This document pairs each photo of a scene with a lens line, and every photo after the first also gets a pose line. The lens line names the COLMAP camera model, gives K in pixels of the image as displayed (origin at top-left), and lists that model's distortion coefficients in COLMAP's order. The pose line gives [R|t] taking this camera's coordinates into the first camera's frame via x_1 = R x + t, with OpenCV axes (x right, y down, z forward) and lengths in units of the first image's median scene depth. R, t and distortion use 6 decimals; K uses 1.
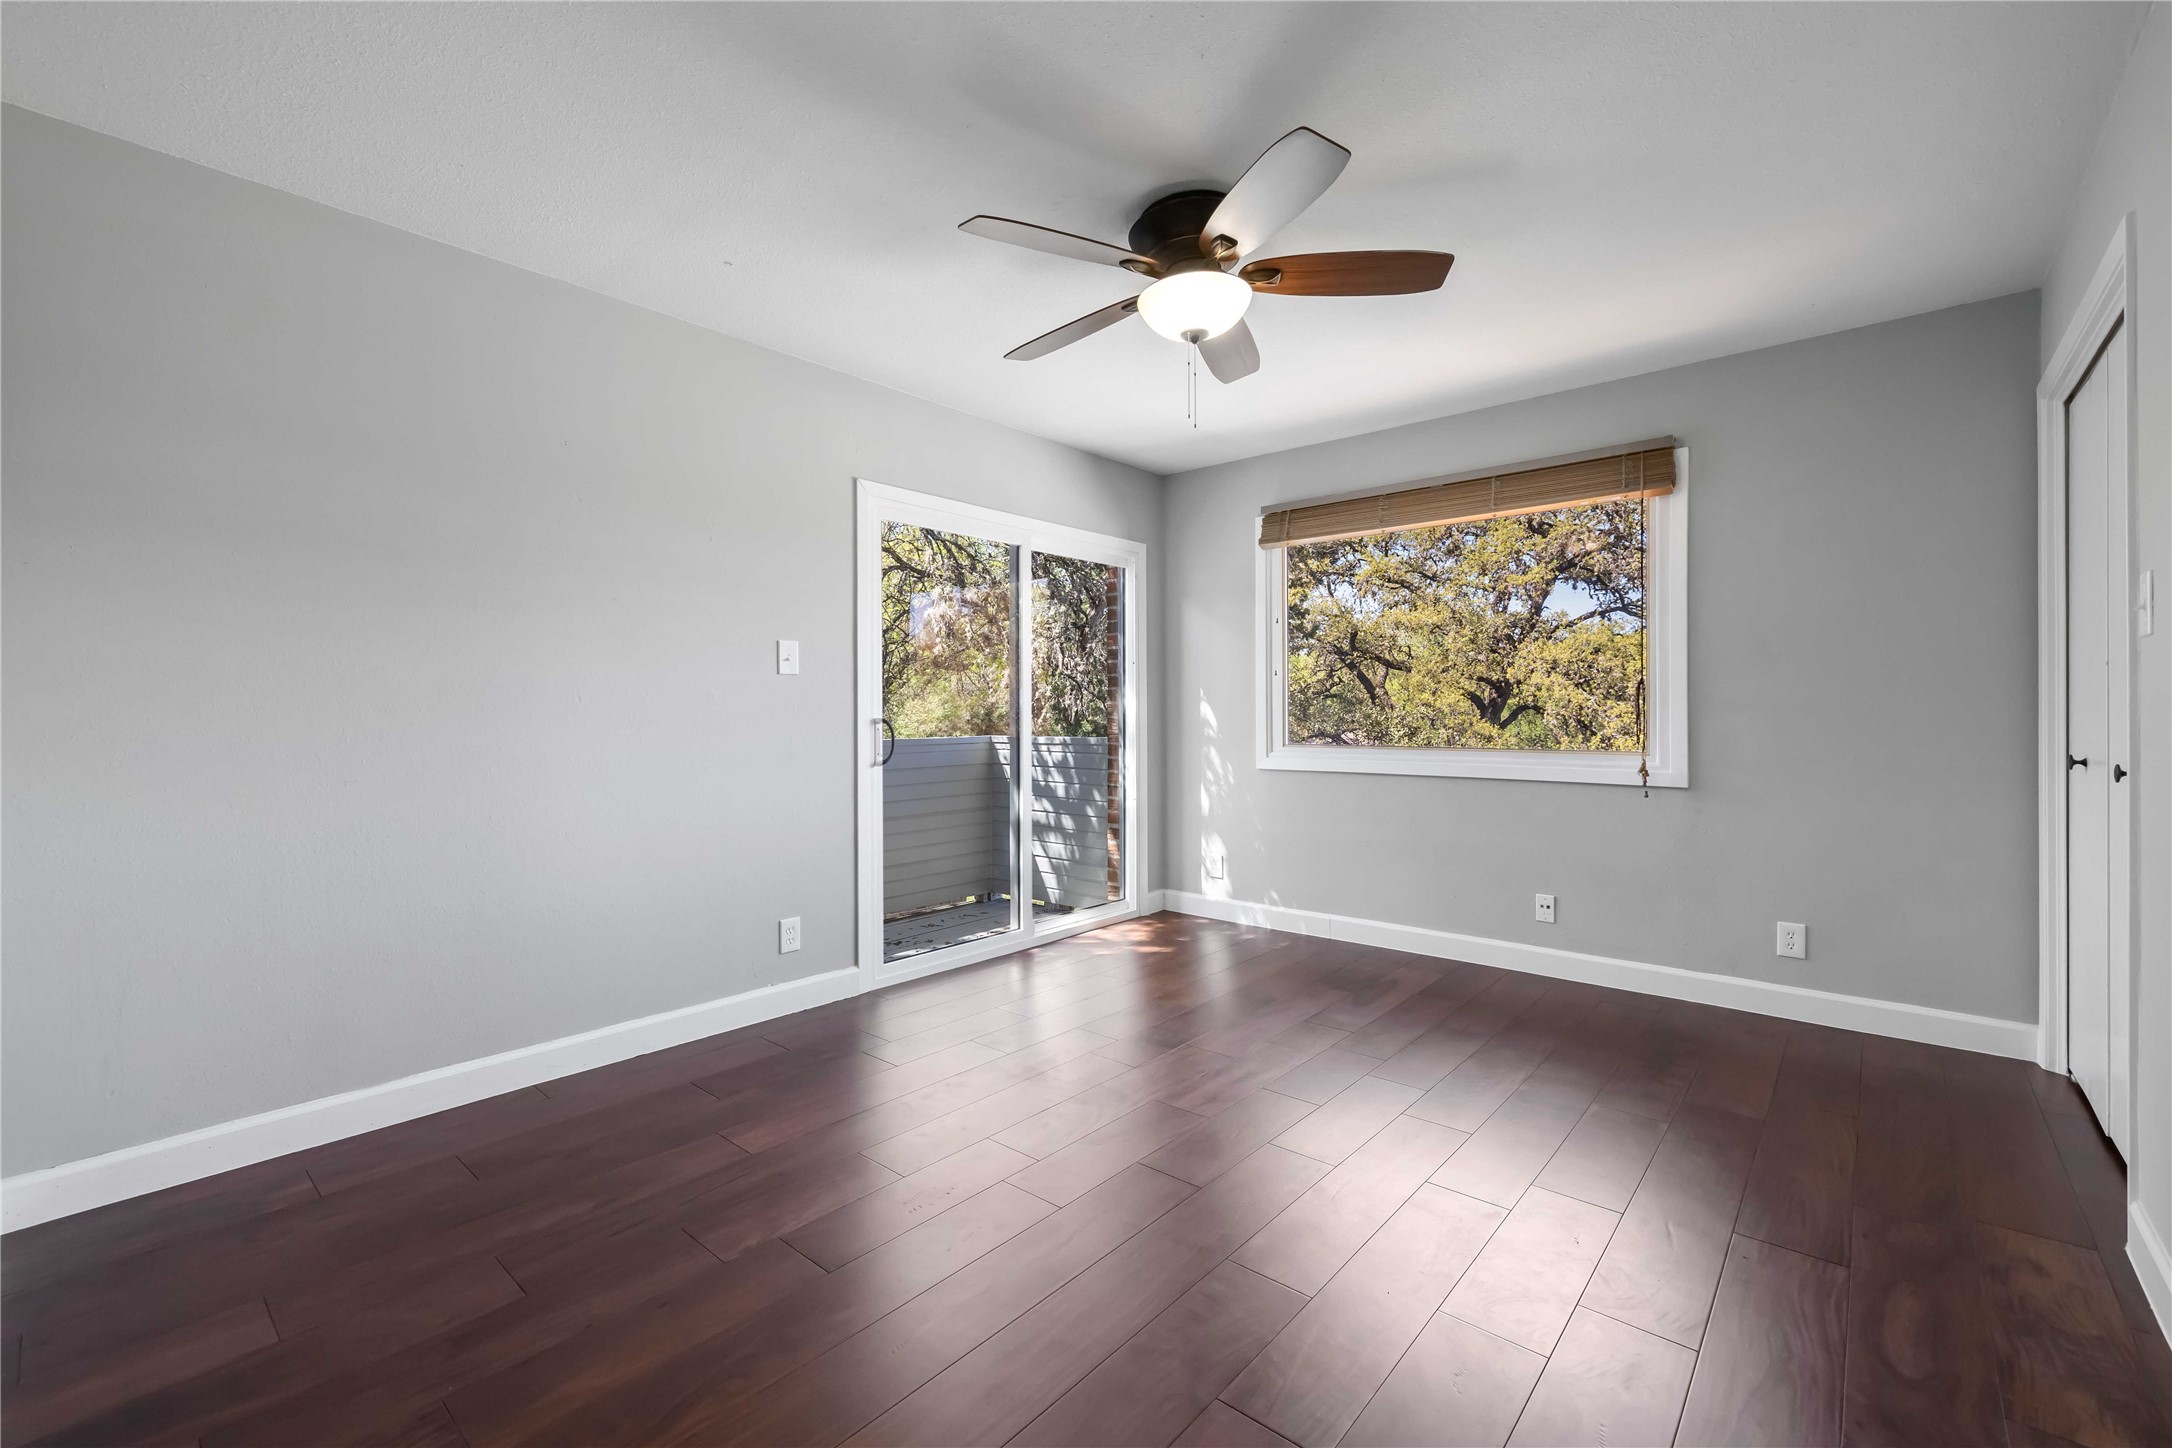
lens RADIAL K [[916.2, 0, 1082.0], [0, 916.2, 711.1], [0, 0, 1]] dist [0.000851, 0.000117]
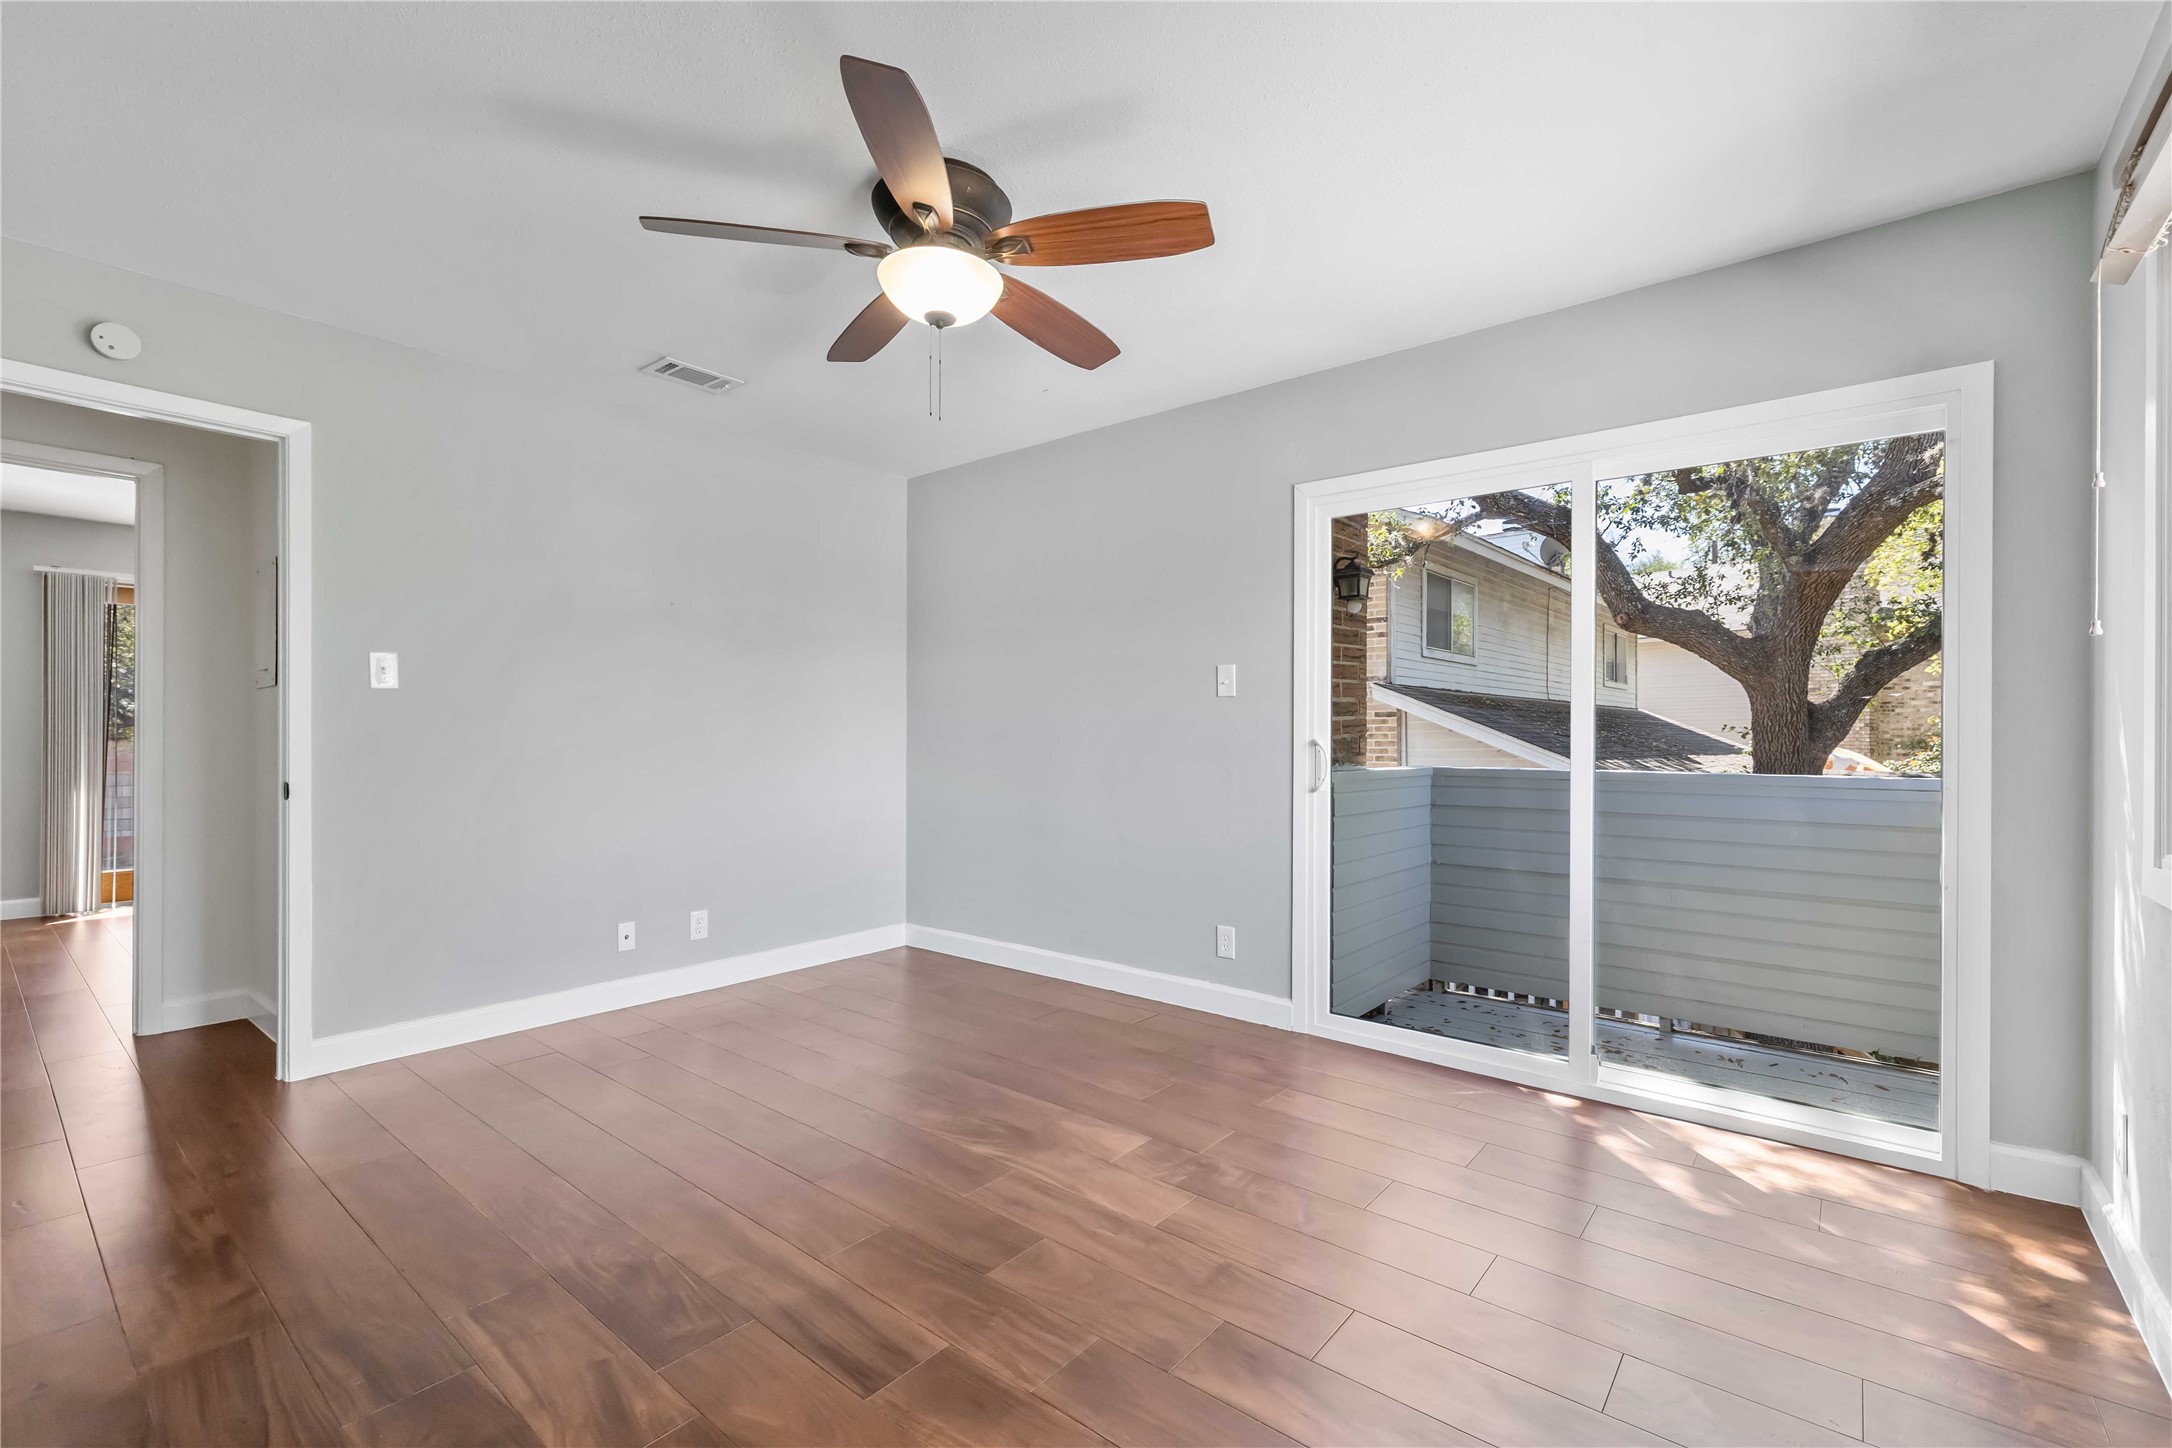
lens RADIAL K [[934.2, 0, 1088.7], [0, 934.2, 726.8], [0, 0, 1]] dist [-0.000344, 0.000029]
pose [[0.032755, -0.000563, -0.999463, 0.731484], [0.004129, 0.999991, -0.000428, -0.005128], [0.999455, -0.004113, 0.032757, 0.778199]]
